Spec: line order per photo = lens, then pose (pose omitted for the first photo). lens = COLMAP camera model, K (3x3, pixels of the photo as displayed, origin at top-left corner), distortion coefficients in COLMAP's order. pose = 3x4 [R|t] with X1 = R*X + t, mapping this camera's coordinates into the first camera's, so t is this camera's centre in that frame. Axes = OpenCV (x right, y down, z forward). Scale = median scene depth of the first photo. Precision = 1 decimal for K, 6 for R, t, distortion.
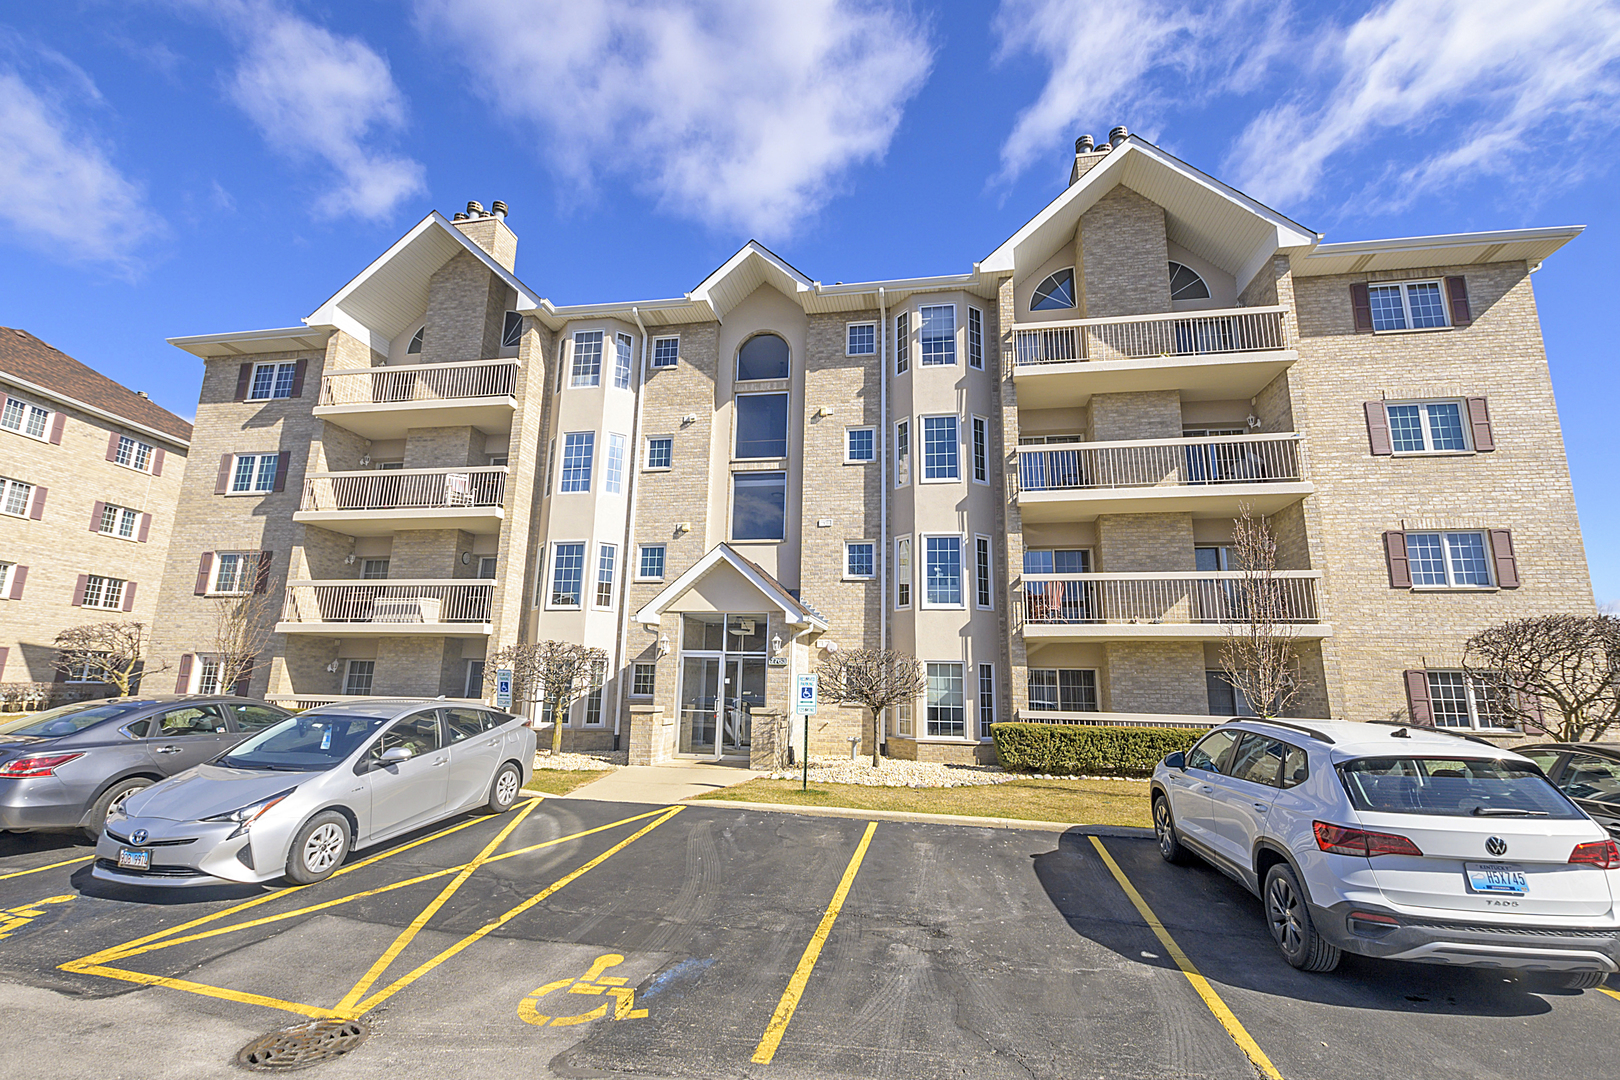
lens RADIAL K [[703.1, 0, 817.6], [0, 703.1, 545.3], [0, 0, 1]] dist [0.002097, -0.000066]
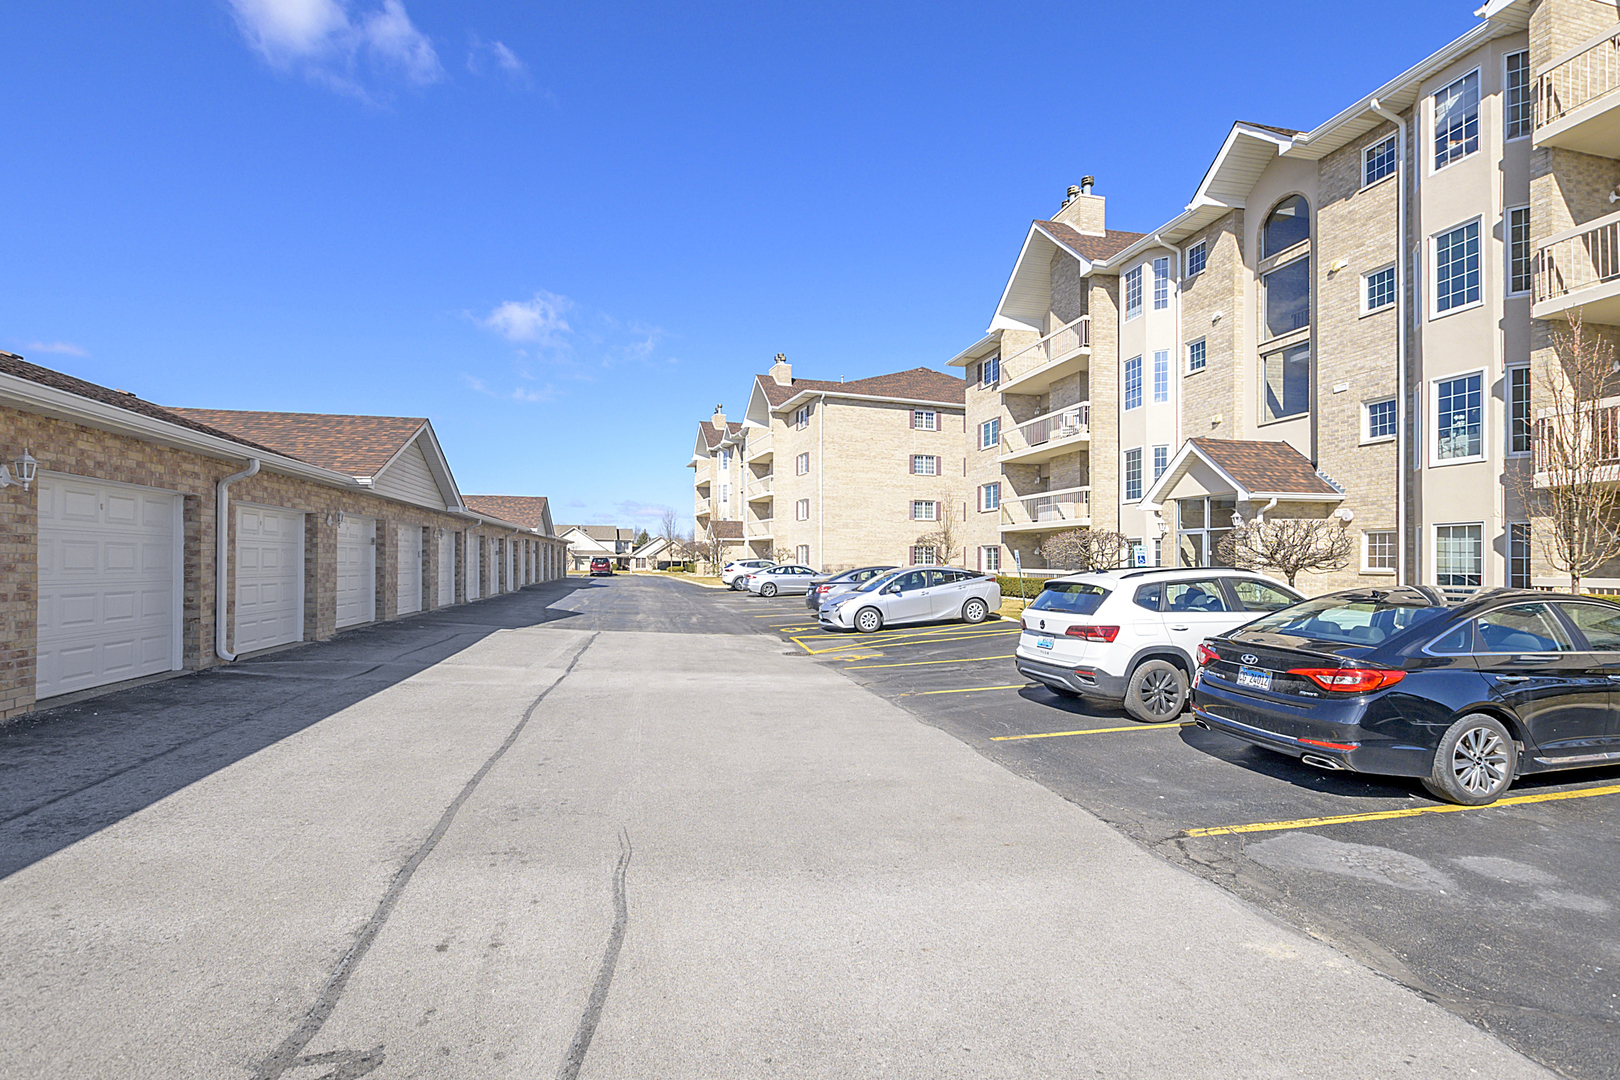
lens RADIAL K [[703.1, 0, 817.6], [0, 703.1, 545.3], [0, 0, 1]] dist [0.002097, -0.000066]
pose [[0.421471, -0.039423, -0.905985, 0.536166], [0.185770, 0.981621, 0.043708, 0.004323], [0.887610, -0.186727, 0.421048, -0.066815]]
